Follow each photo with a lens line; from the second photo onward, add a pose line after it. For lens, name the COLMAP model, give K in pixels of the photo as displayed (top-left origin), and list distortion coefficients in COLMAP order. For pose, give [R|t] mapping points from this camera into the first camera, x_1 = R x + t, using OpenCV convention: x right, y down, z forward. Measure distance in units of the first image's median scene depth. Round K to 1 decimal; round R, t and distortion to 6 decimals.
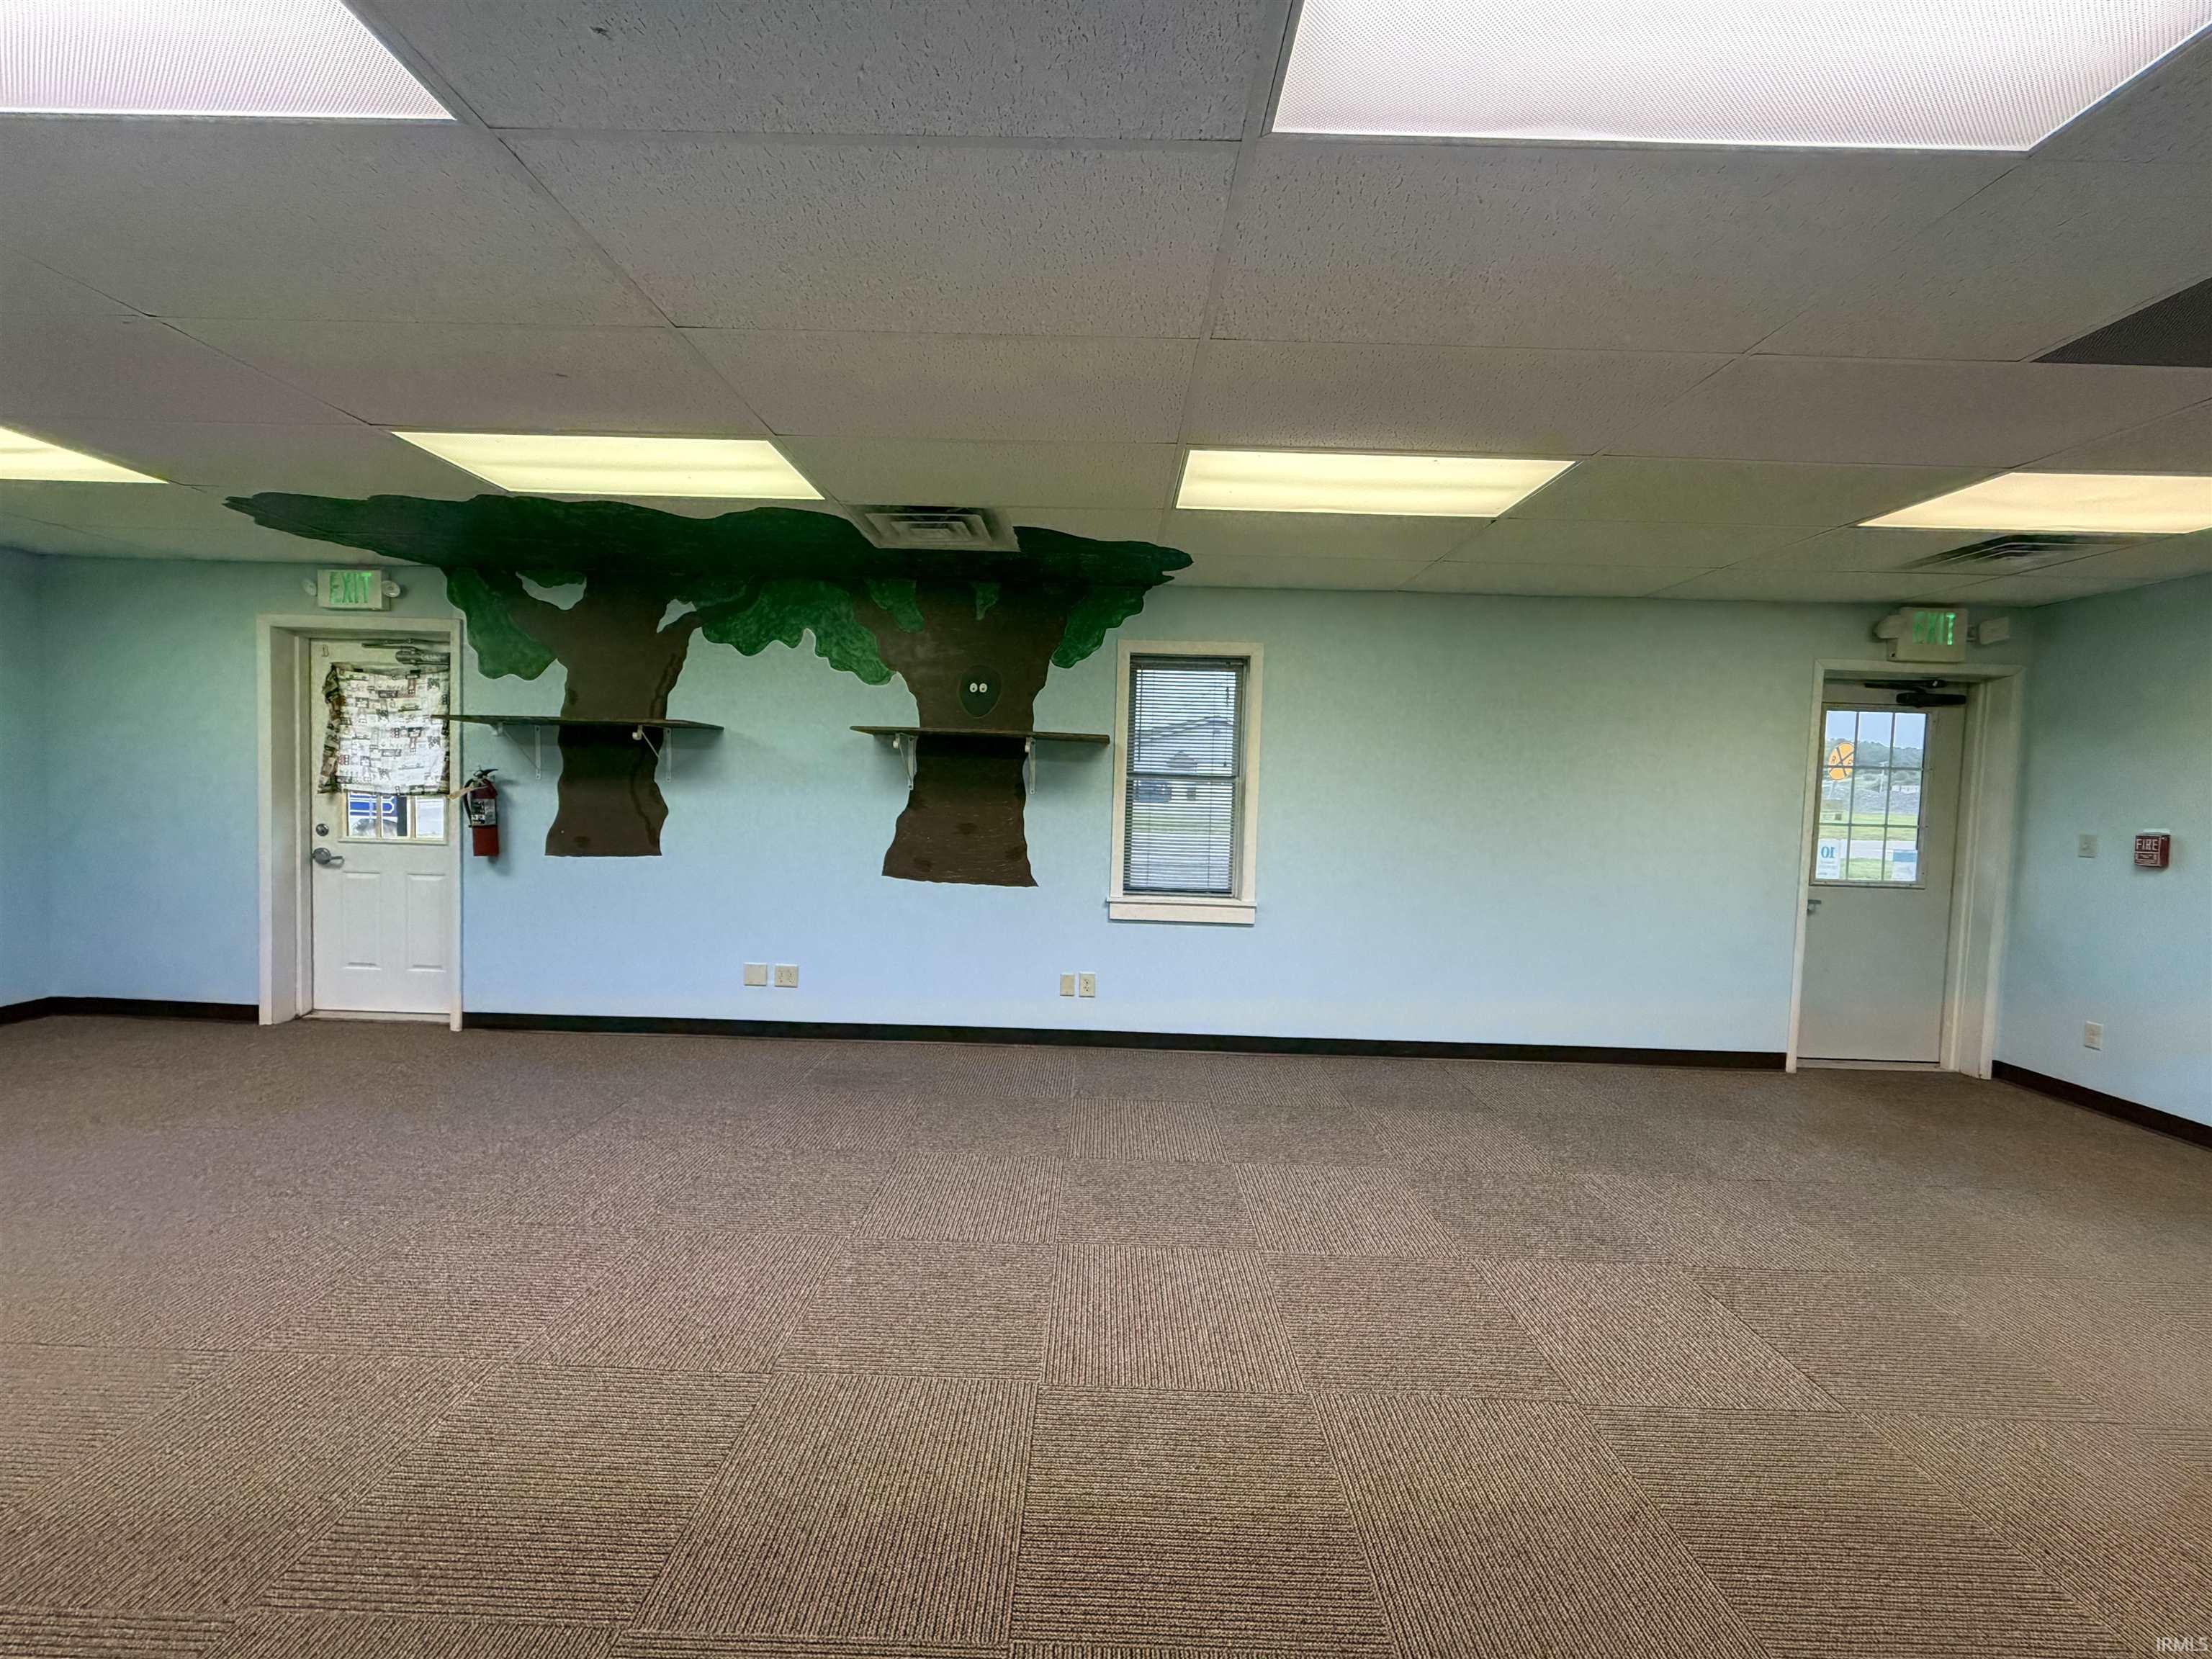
lens RADIAL K [[864.9, 0, 1106.0], [0, 864.9, 829.5], [0, 0, 1]] dist [-0.000678, 0.000105]
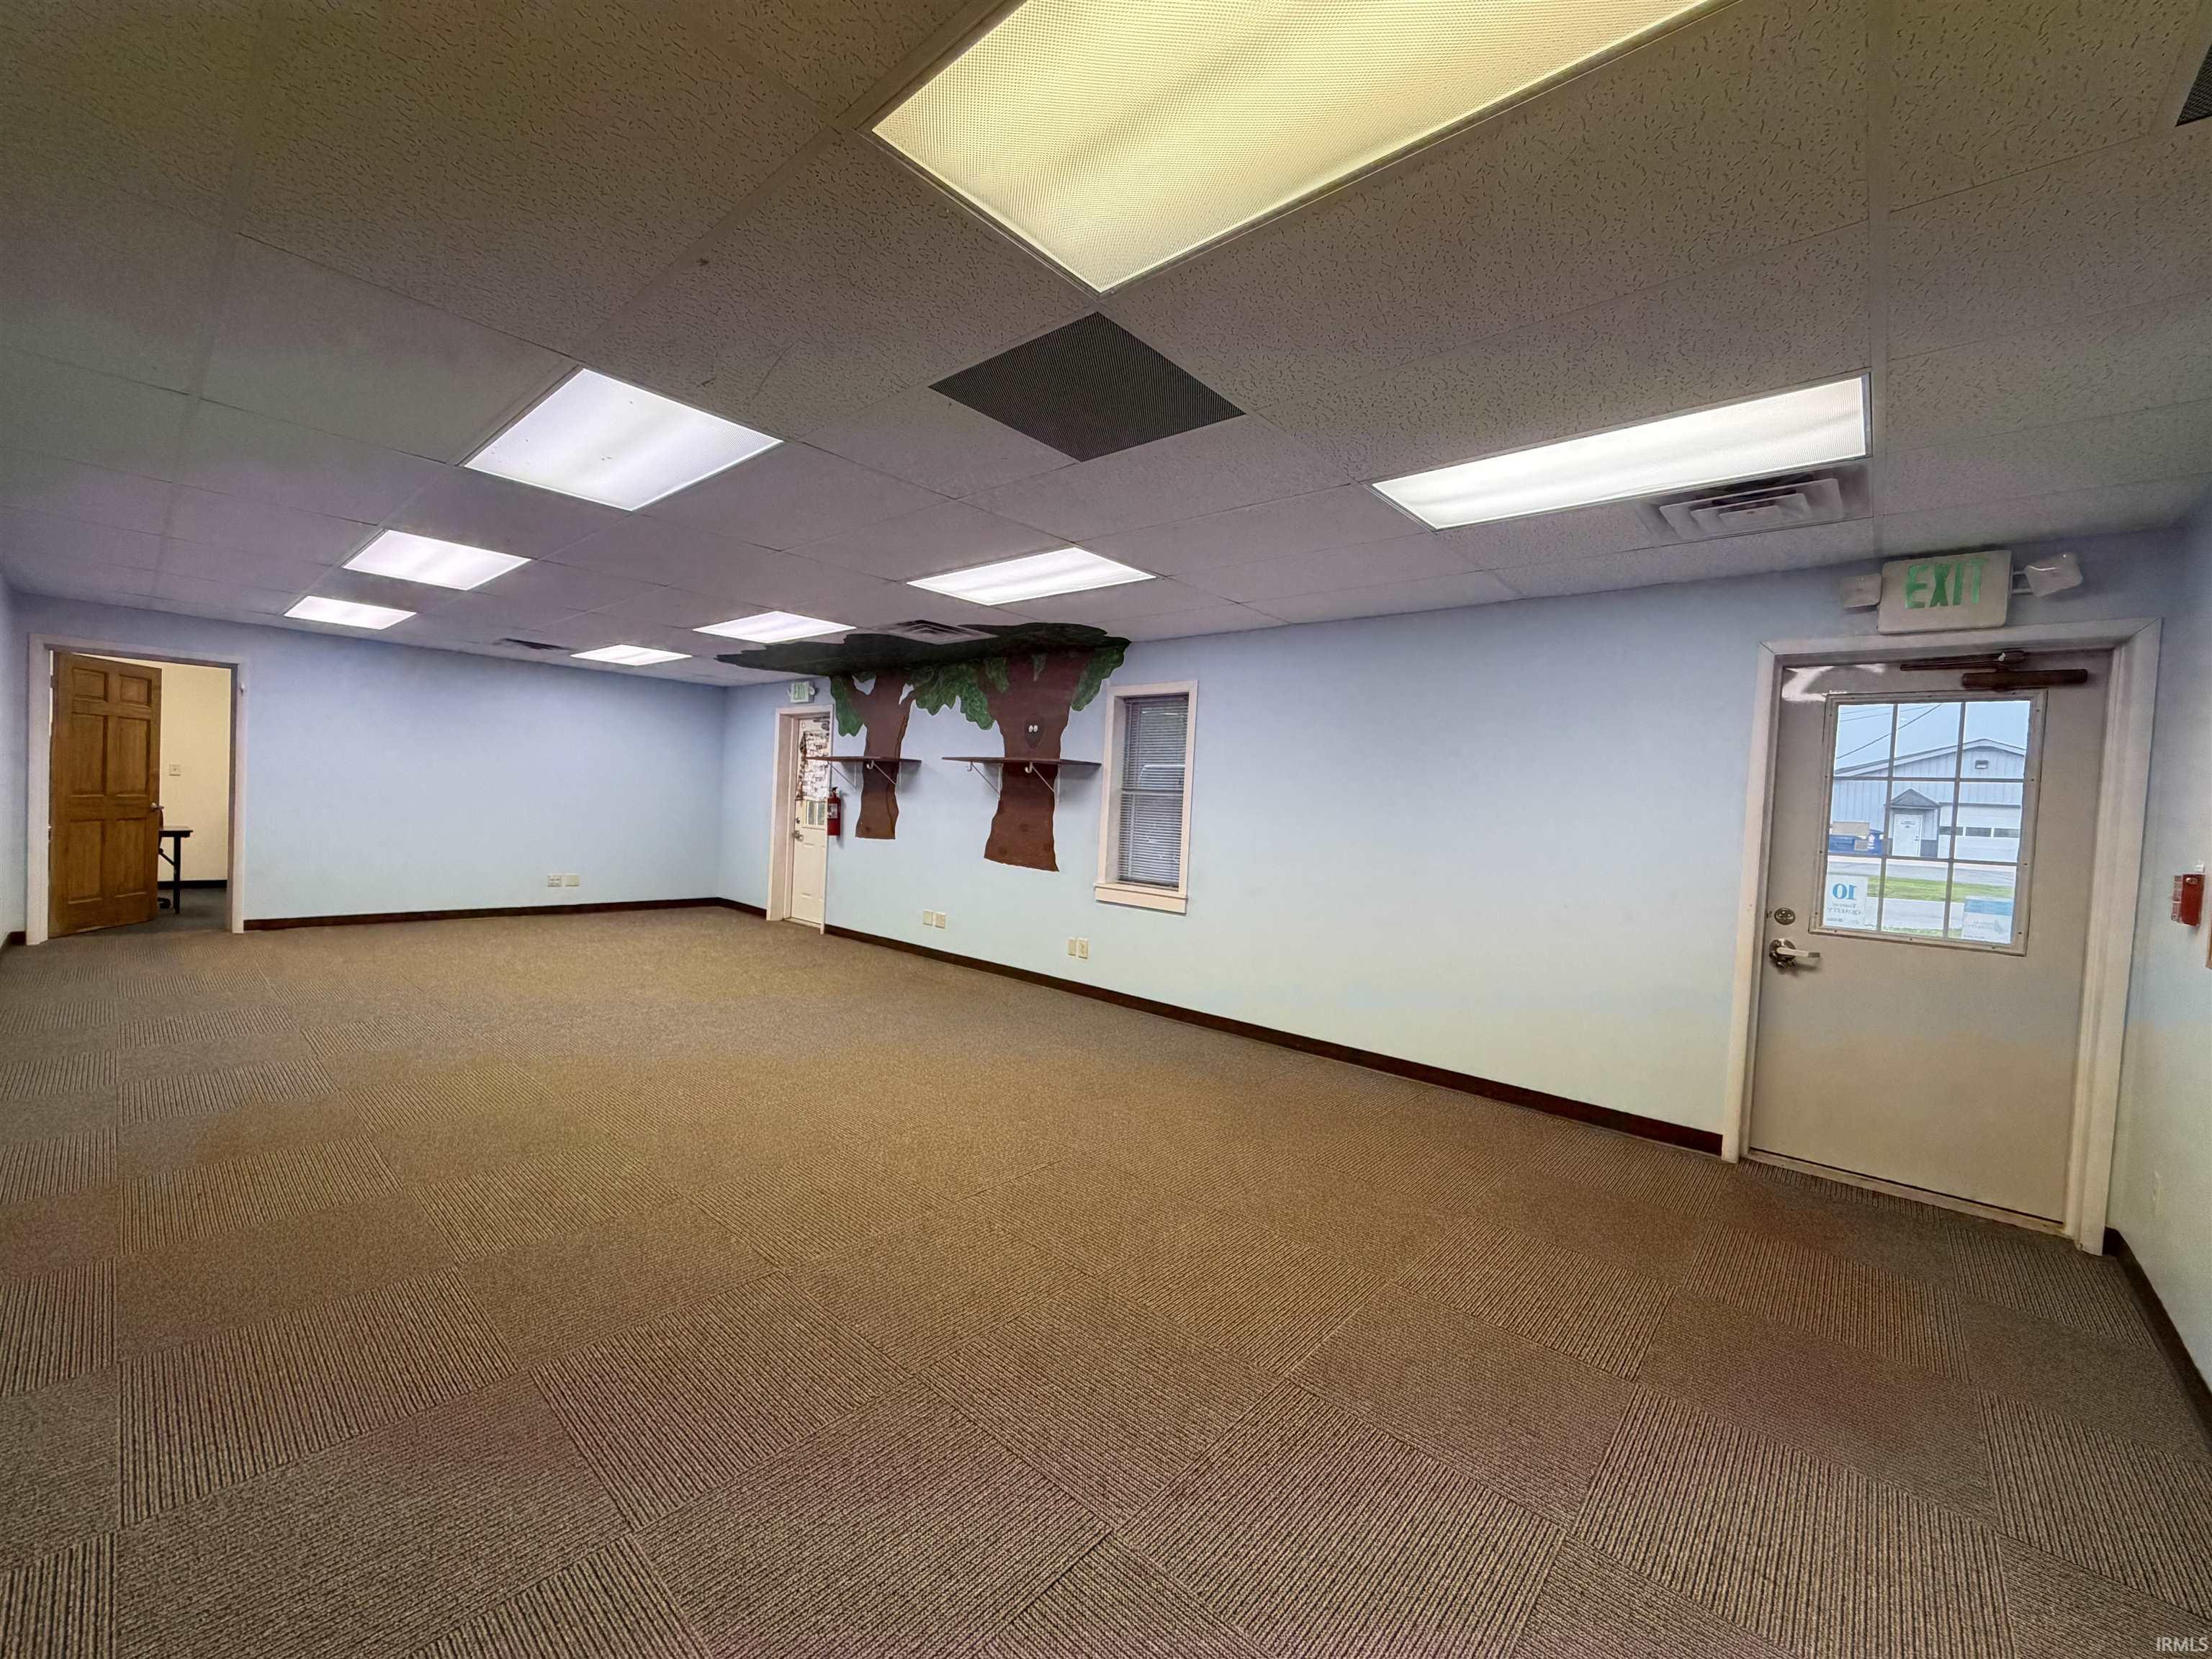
lens RADIAL K [[864.9, 0, 1106.0], [0, 864.9, 829.5], [0, 0, 1]] dist [-0.000678, 0.000105]
pose [[0.761473, 0.028306, -0.647578, 0.857874], [-0.059710, 0.997861, -0.026595, 0.031448], [0.645440, 0.058918, 0.761535, 0.008002]]
